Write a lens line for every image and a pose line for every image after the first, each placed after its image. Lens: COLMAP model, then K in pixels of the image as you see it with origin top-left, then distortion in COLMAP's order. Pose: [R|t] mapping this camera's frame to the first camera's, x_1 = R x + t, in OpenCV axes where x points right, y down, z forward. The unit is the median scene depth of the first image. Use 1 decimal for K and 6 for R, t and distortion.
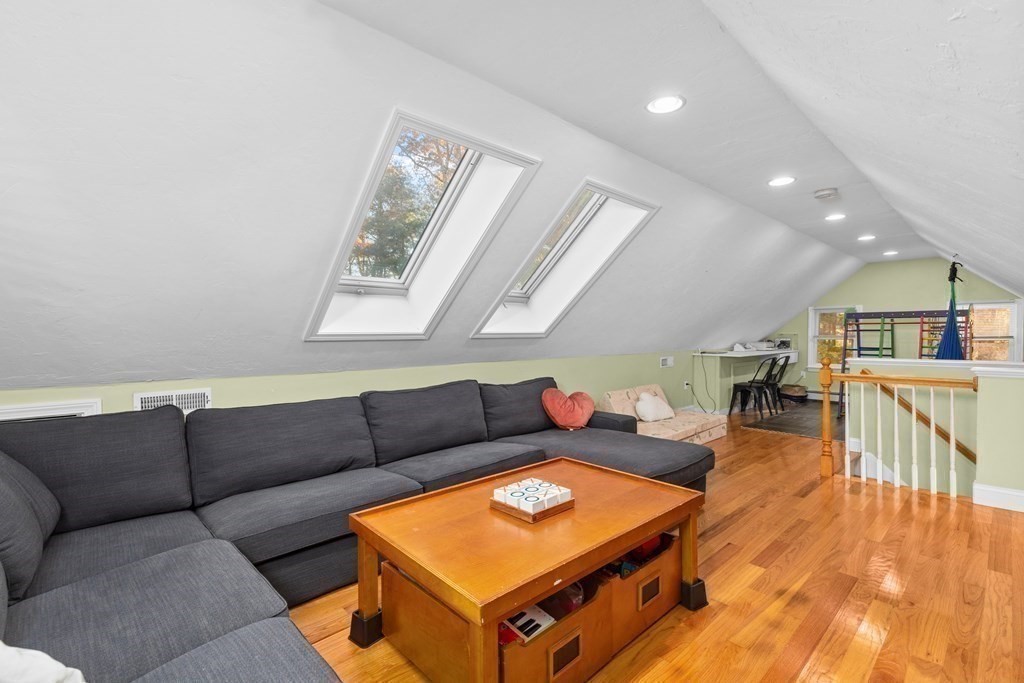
lens RADIAL K [[461.3, 0, 515.0], [0, 461.3, 334.7], [0, 0, 1]] dist [0.011622, -0.005940]
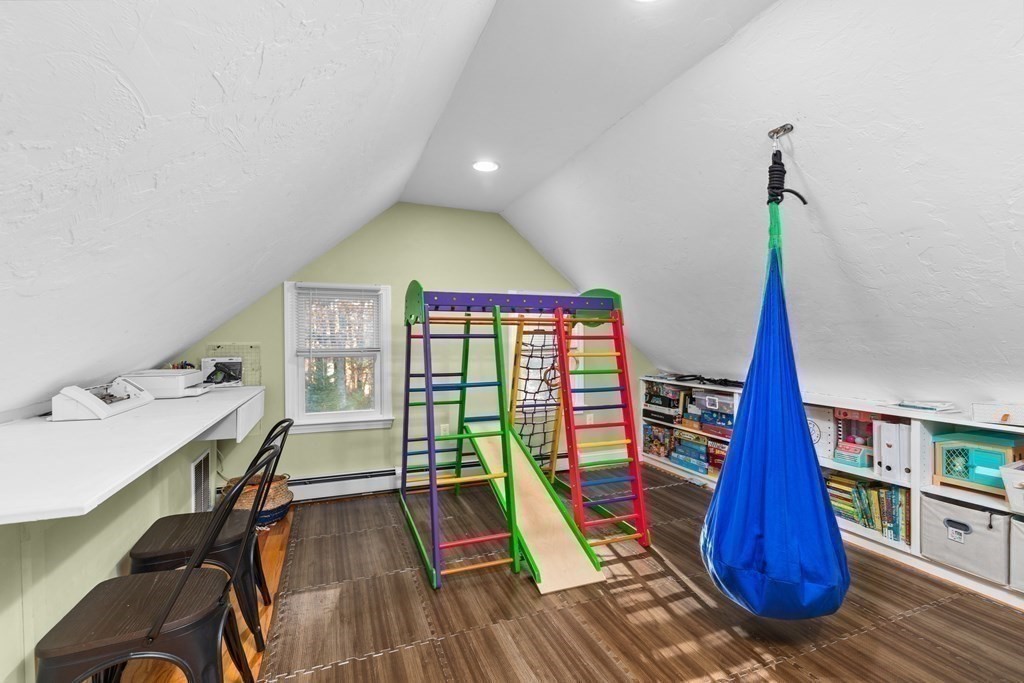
lens RADIAL K [[461.3, 0, 514.3], [0, 461.3, 339.3], [0, 0, 1]] dist [0.011622, -0.005940]
pose [[0.376669, -0.003622, 0.926341, 0.384551], [0.008912, 0.999960, 0.000286, -0.006272], [-0.926305, 0.008148, 0.376686, 0.773229]]
